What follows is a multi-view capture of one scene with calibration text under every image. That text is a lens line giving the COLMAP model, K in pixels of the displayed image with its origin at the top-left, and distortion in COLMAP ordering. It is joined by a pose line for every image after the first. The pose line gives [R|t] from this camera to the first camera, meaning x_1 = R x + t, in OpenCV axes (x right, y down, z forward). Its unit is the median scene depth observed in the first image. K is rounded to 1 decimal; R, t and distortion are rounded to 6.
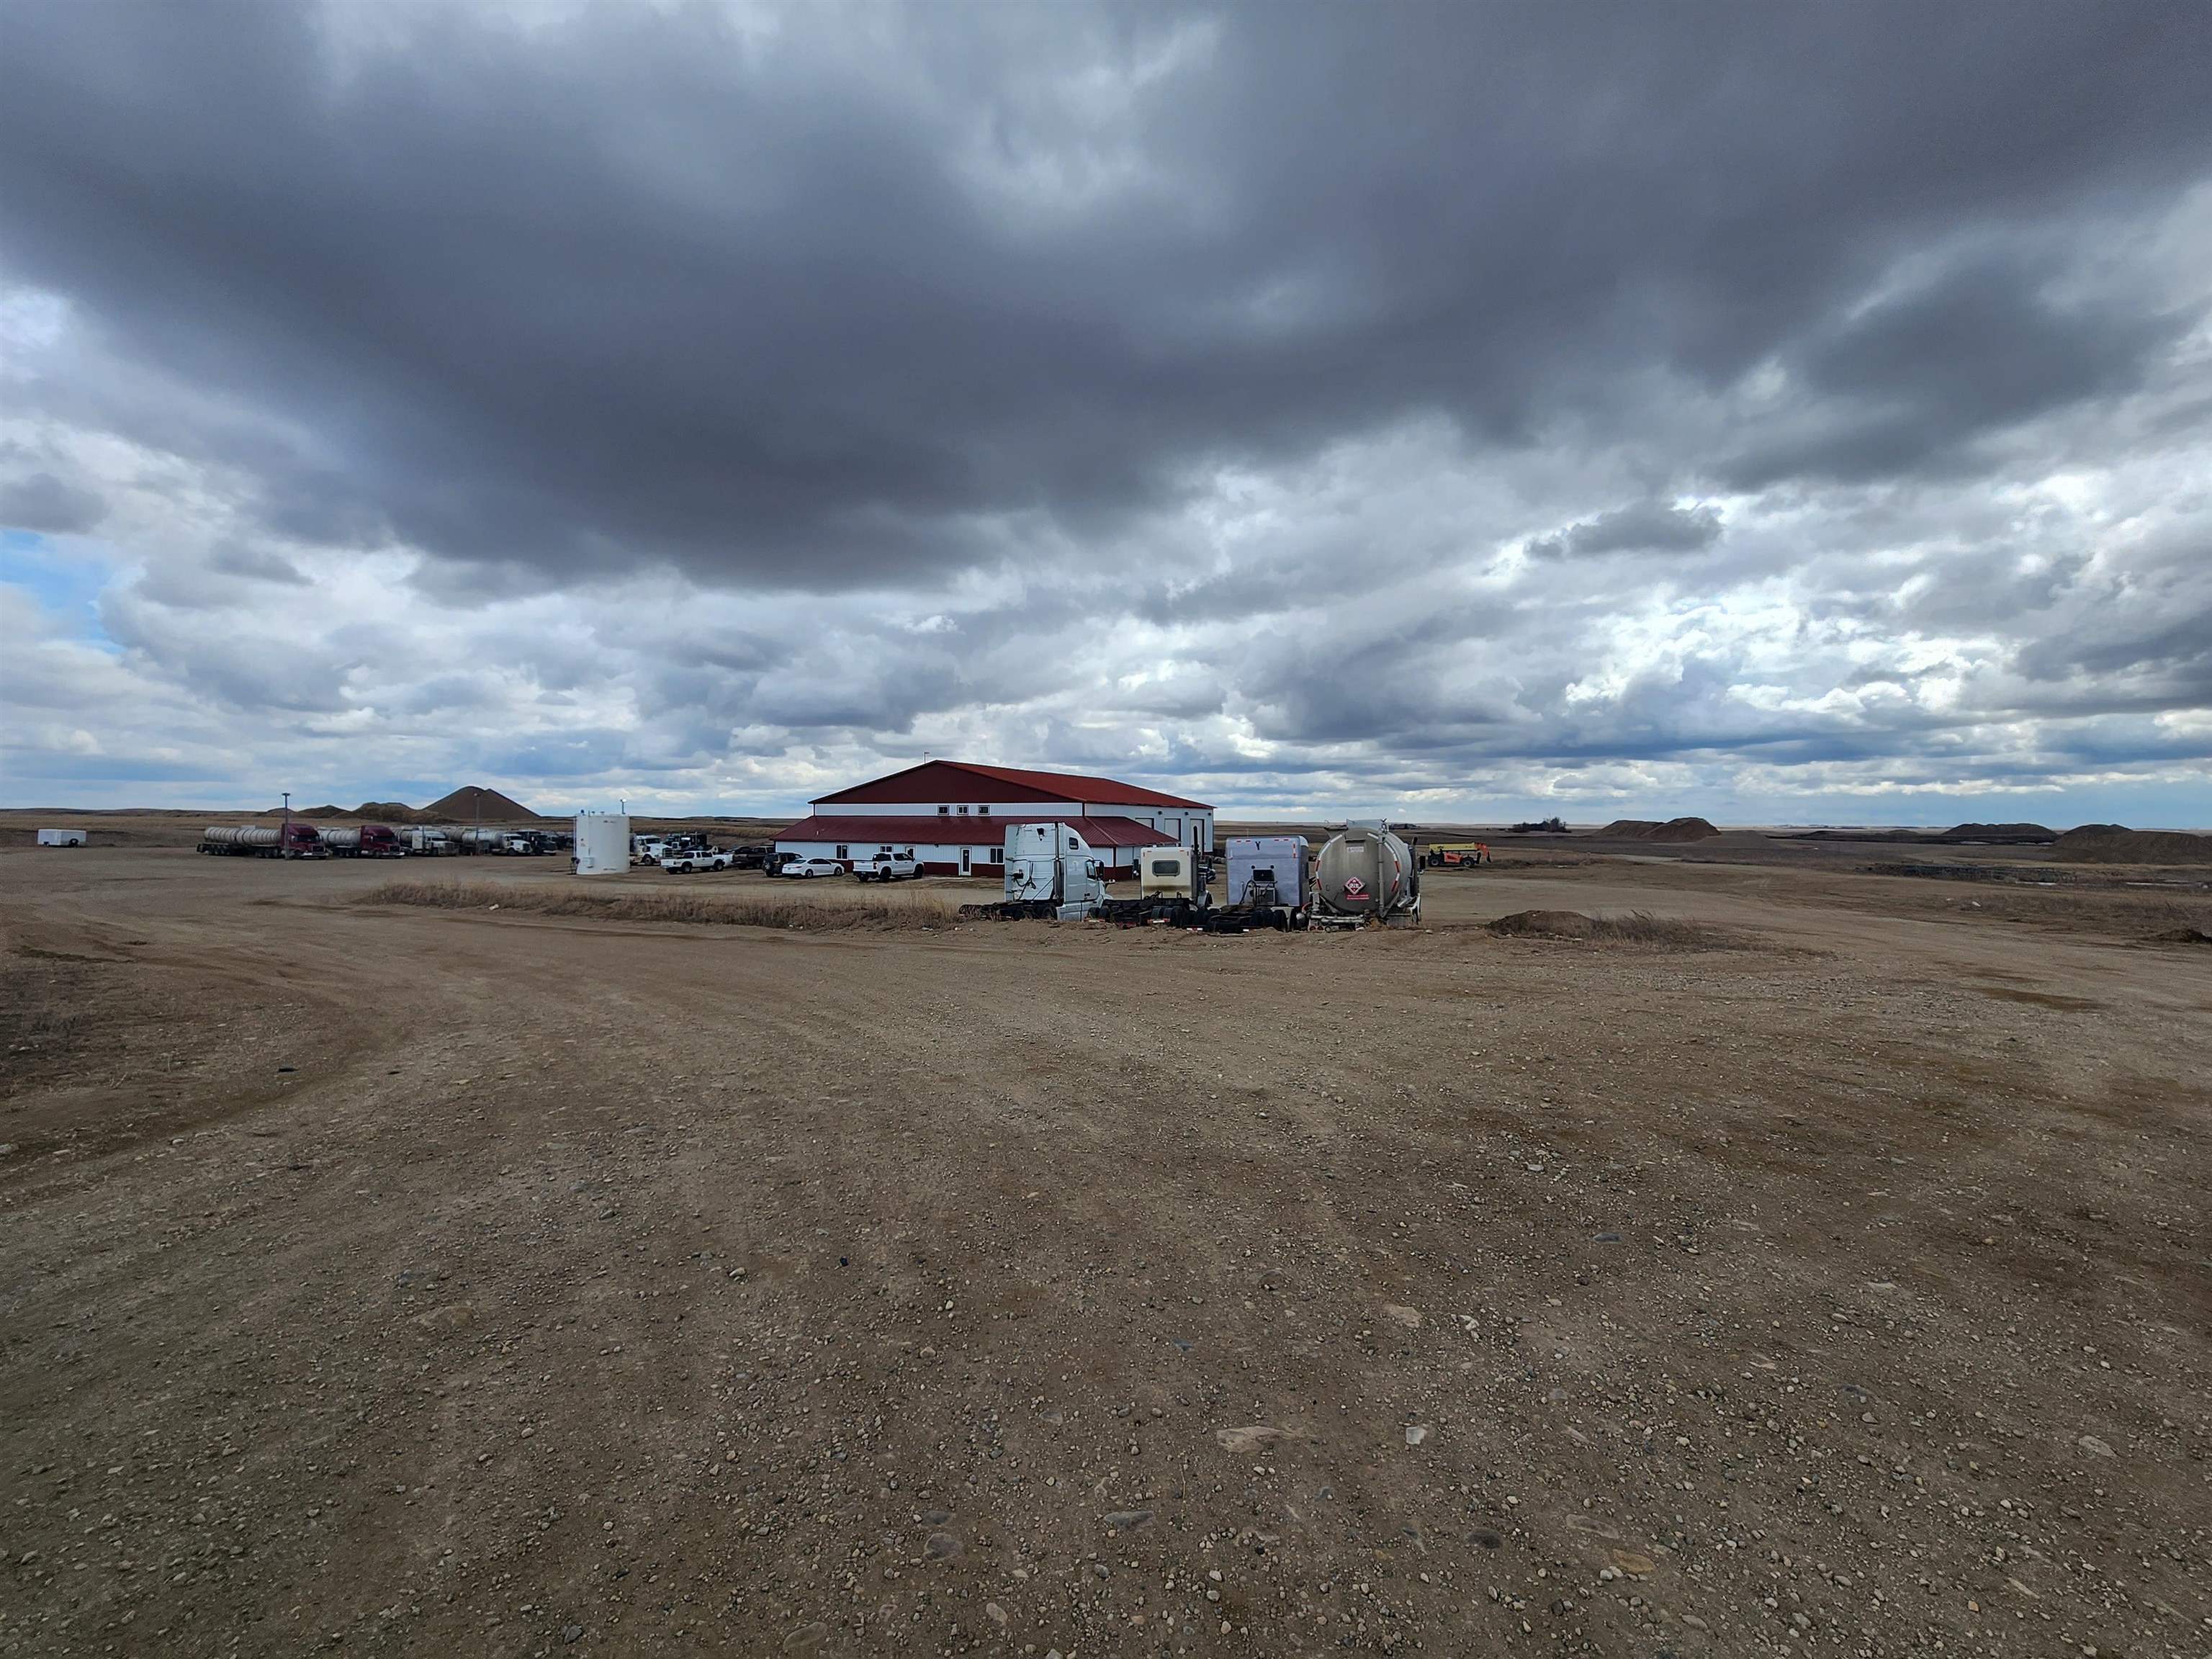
lens RADIAL K [[907.6, 0, 1099.8], [0, 907.6, 827.7], [0, 0, 1]] dist [-0.003881, 0.001707]
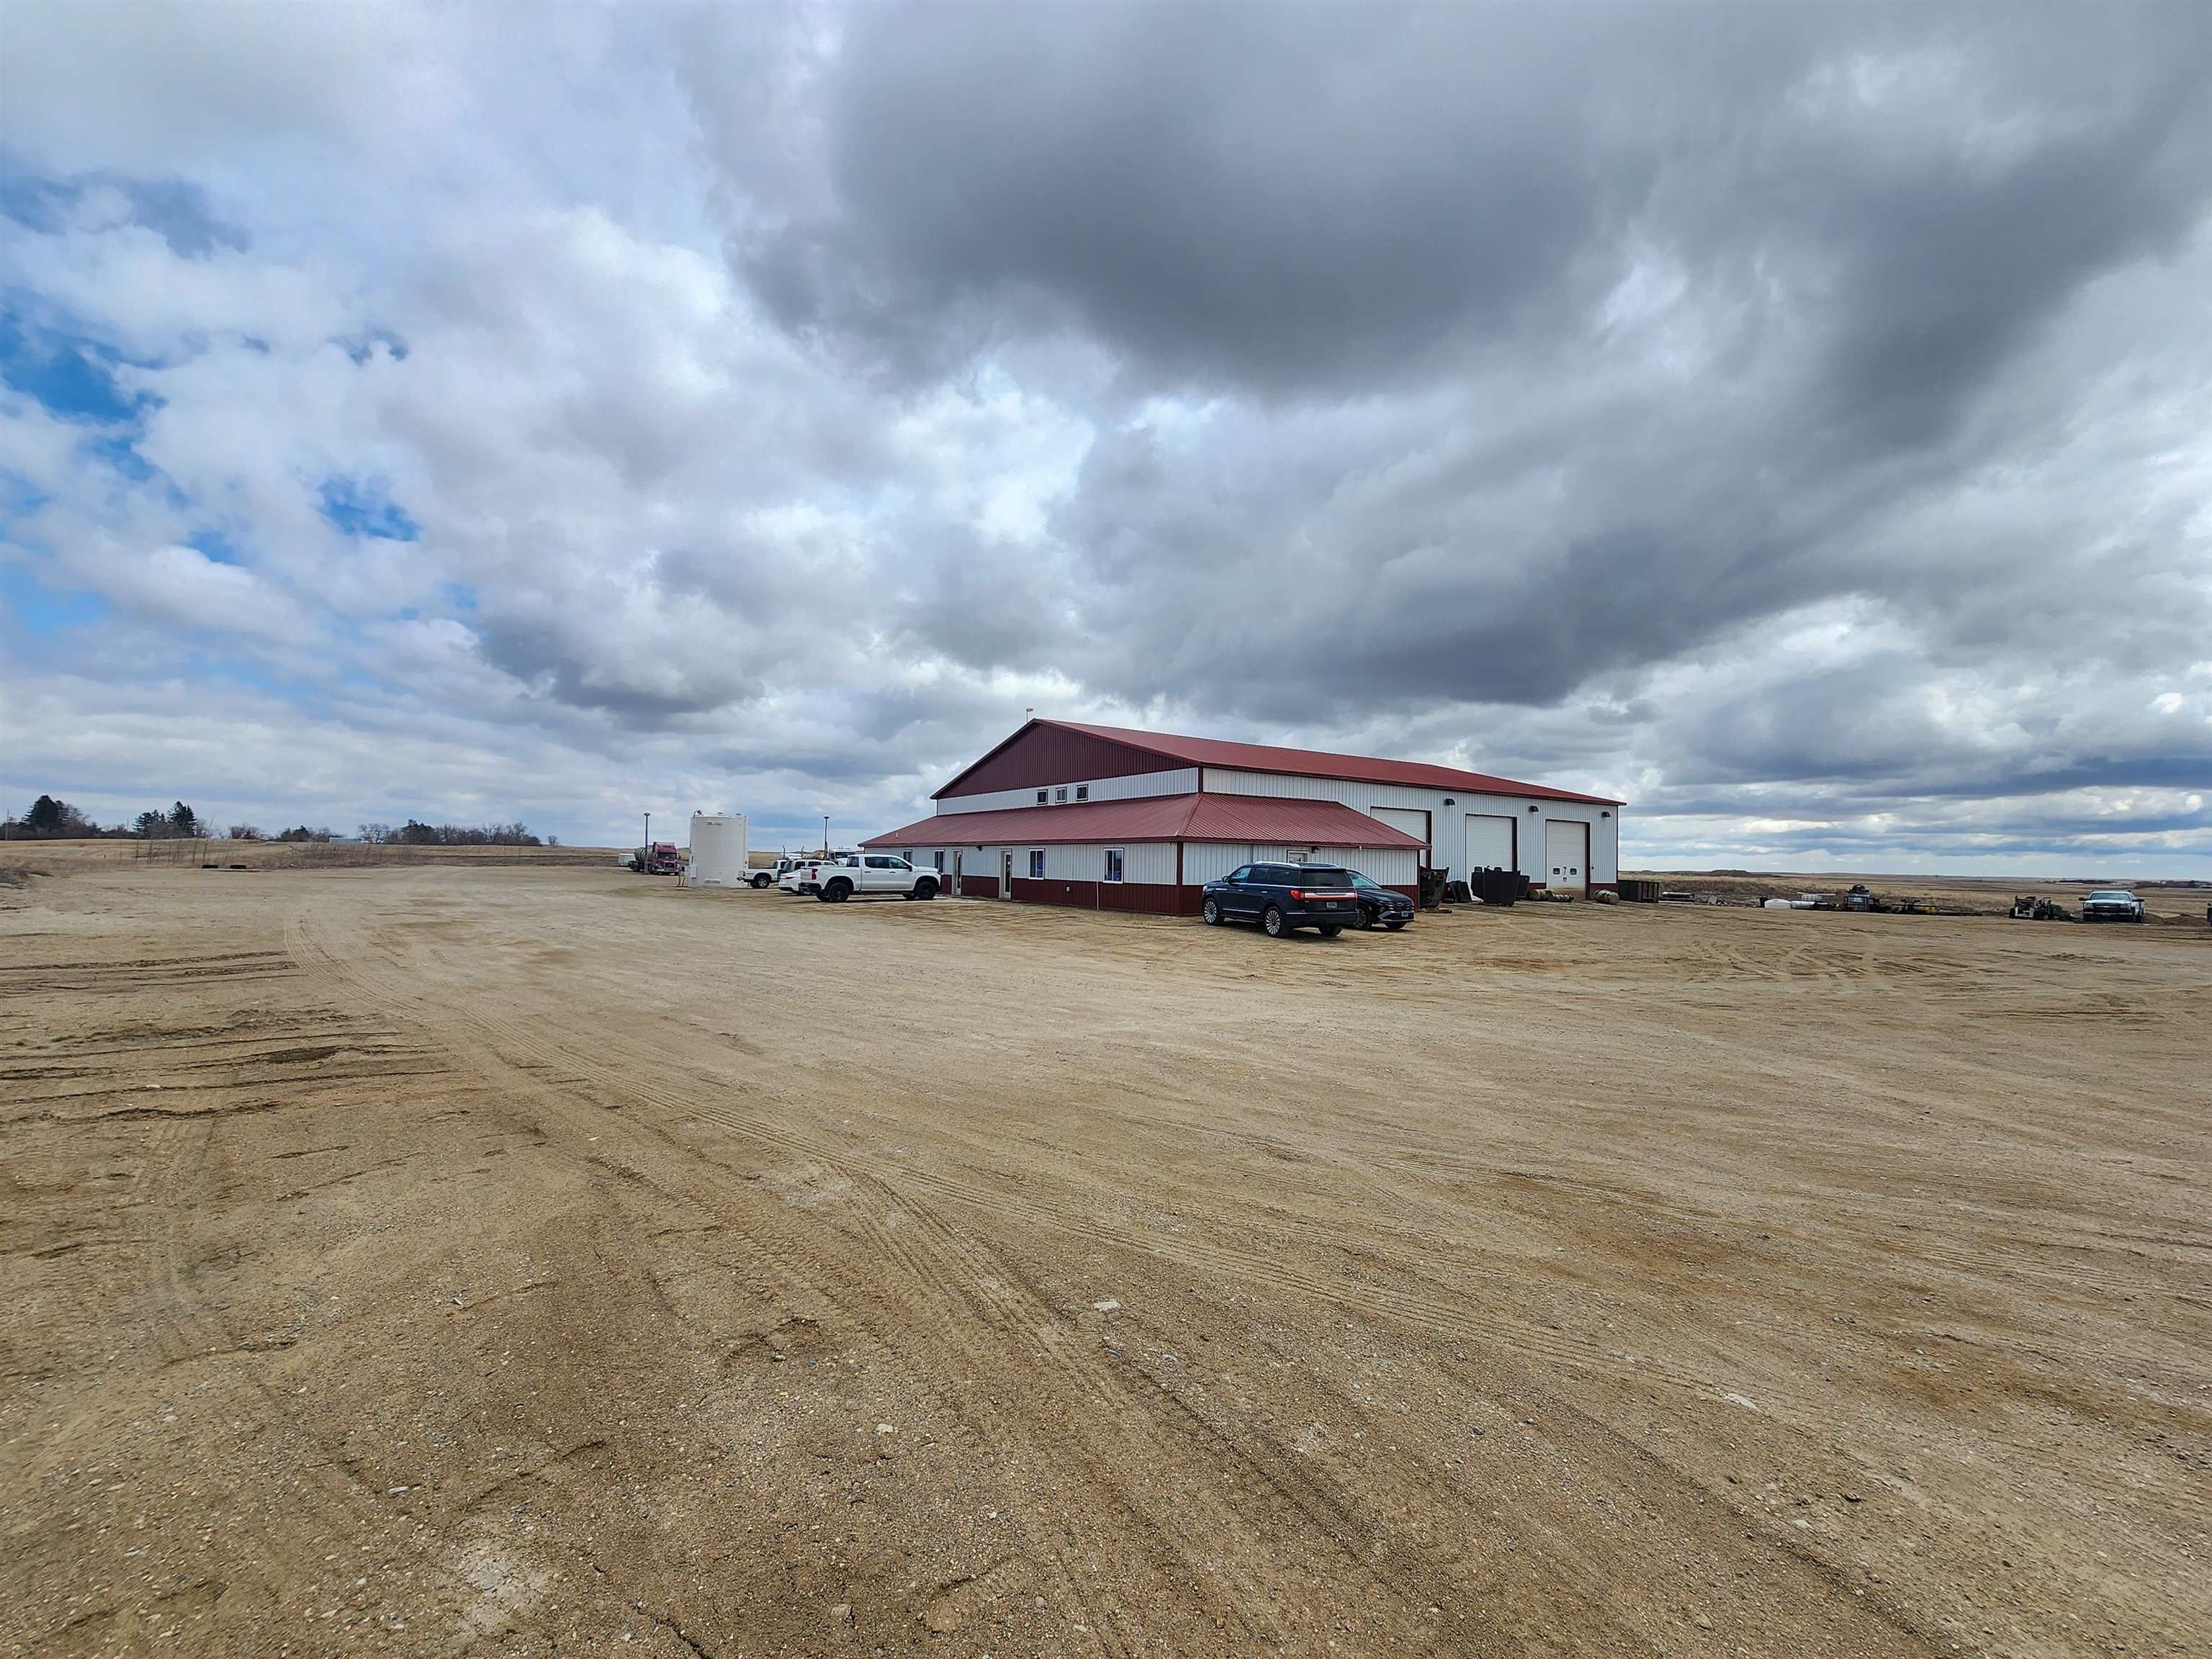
lens RADIAL K [[907.6, 0, 1096.0], [0, 907.6, 835.8], [0, 0, 1]] dist [-0.003881, 0.001707]
pose [[0.849070, -0.003037, -0.528271, 0.504354], [-0.017887, 0.999245, -0.034494, 0.075342], [0.527977, 0.038737, 0.848375, 1.266702]]
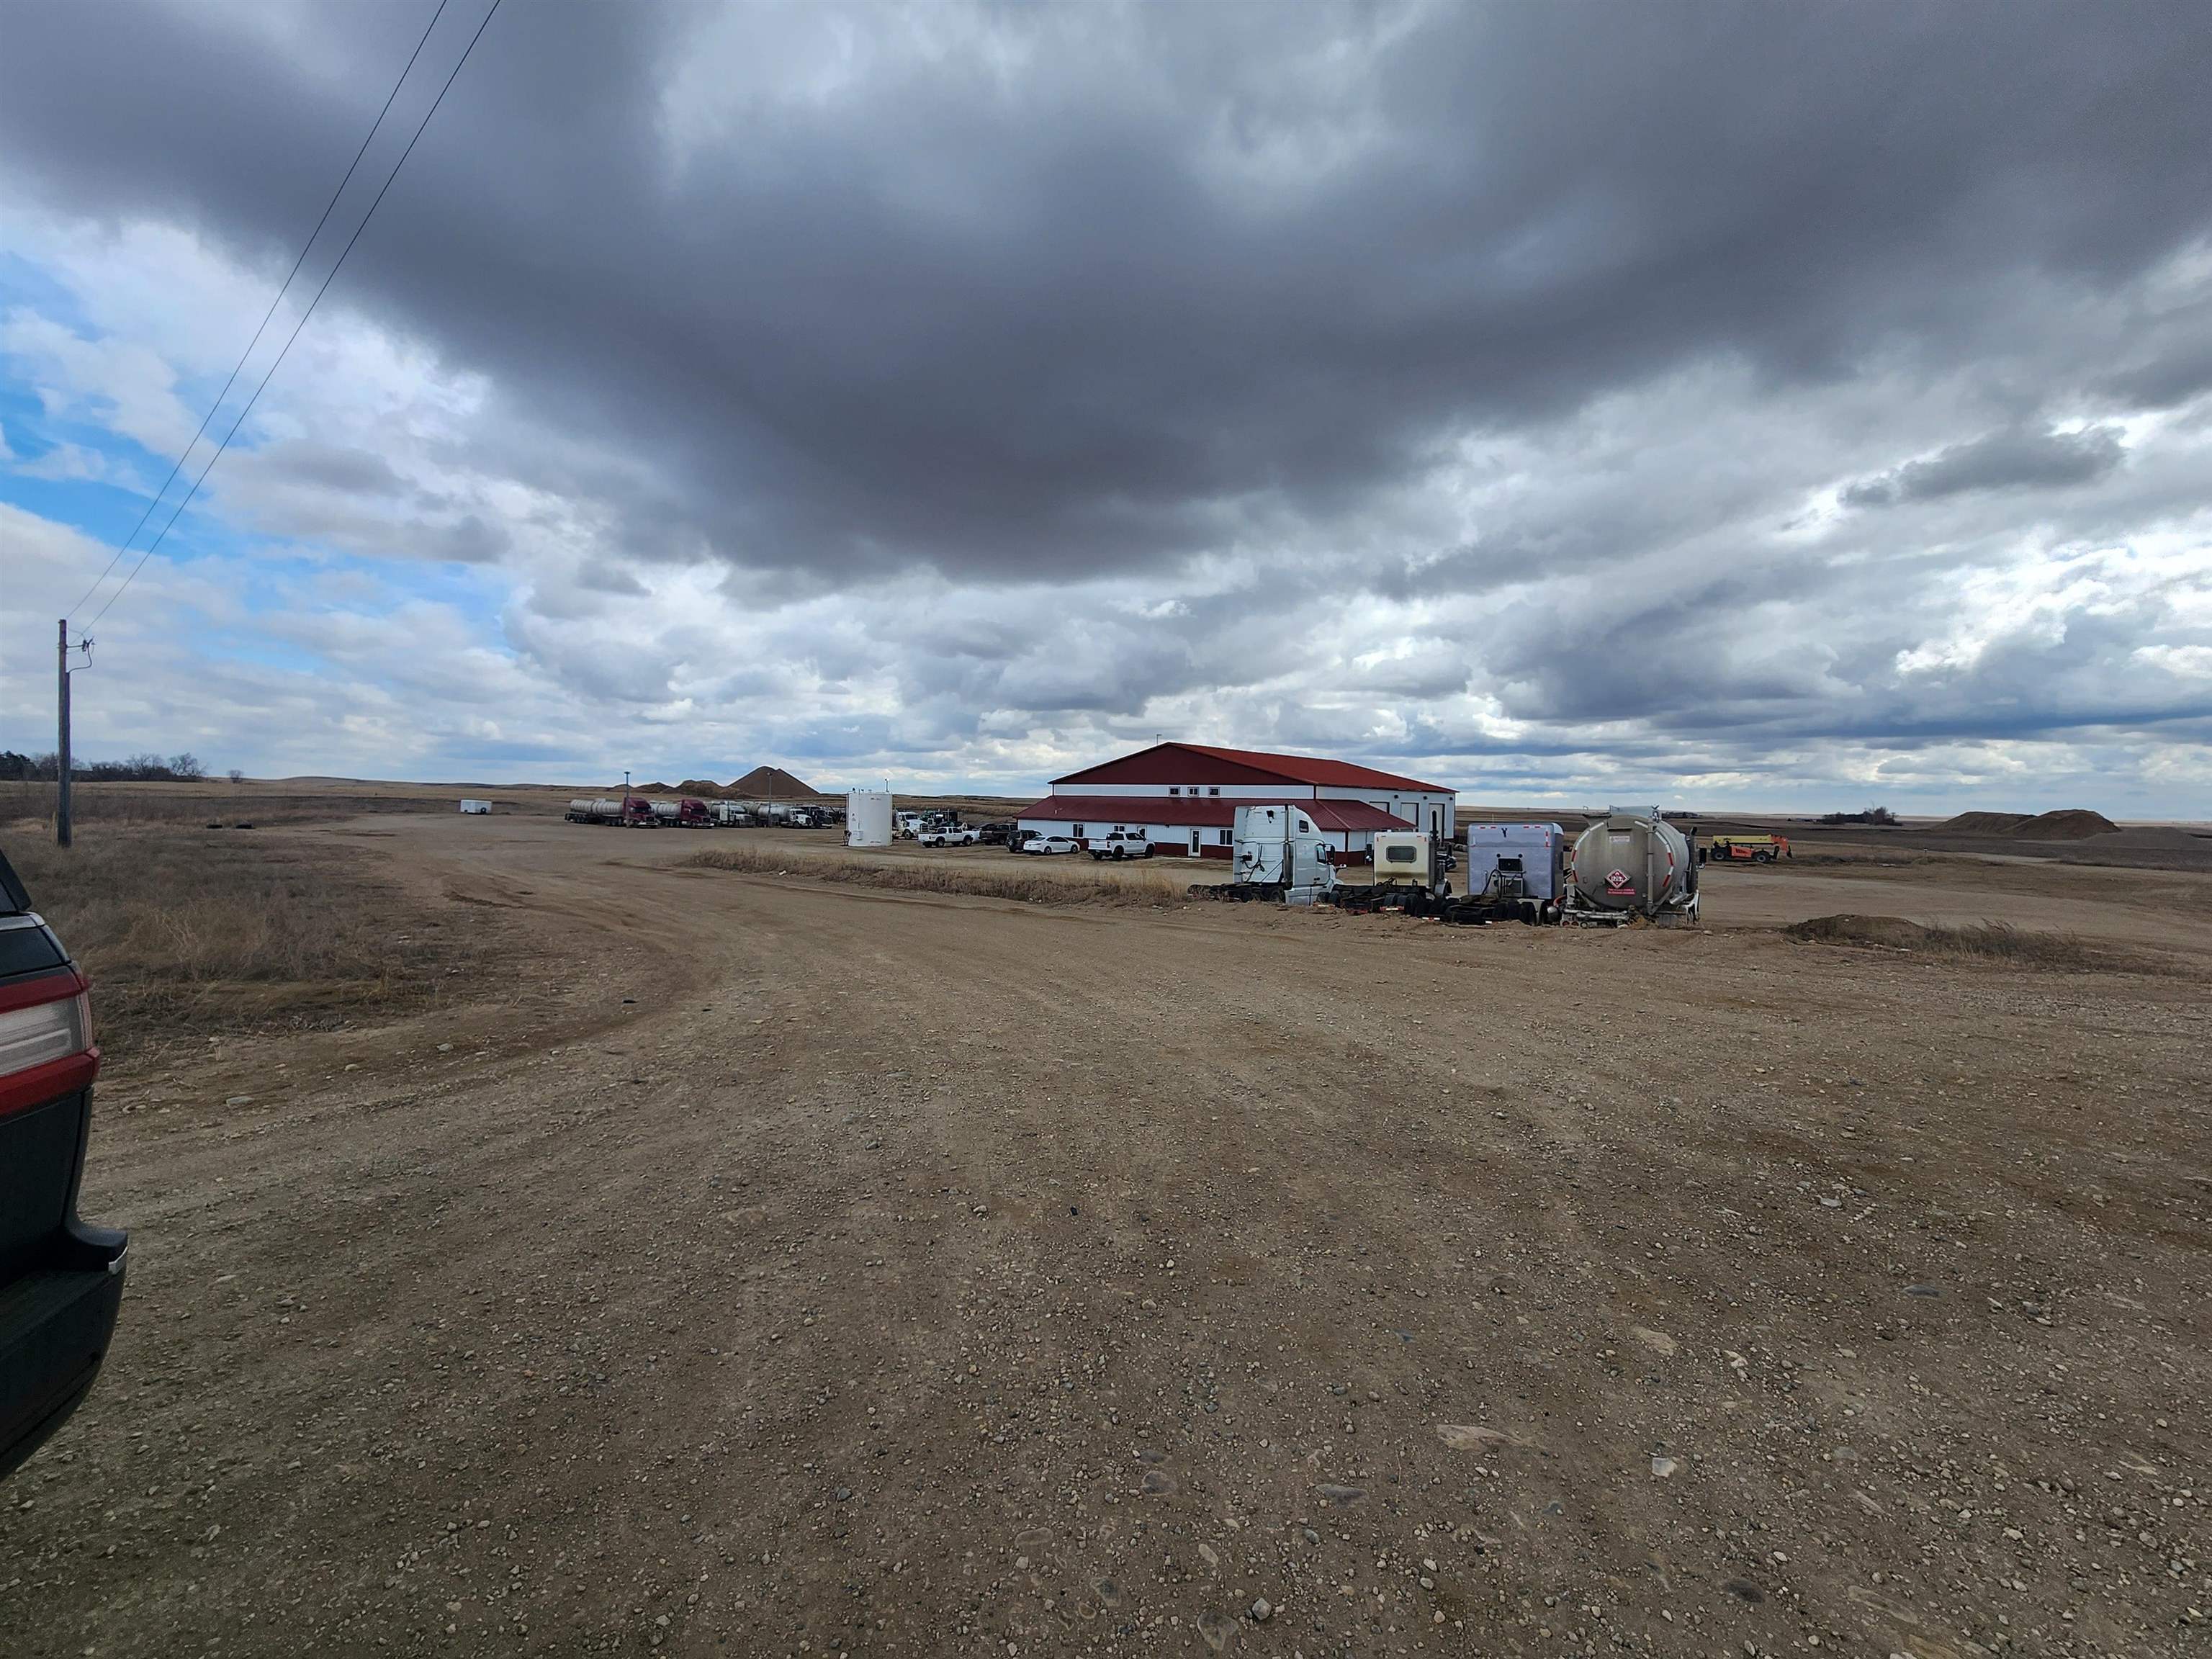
lens RADIAL K [[907.6, 0, 1110.0], [0, 907.6, 818.1], [0, 0, 1]] dist [-0.003881, 0.001707]
pose [[0.970825, 0.016843, -0.239197, 0.004488], [-0.014835, 0.999838, 0.010193, 0.002786], [0.239330, -0.006347, 0.970918, -0.014463]]
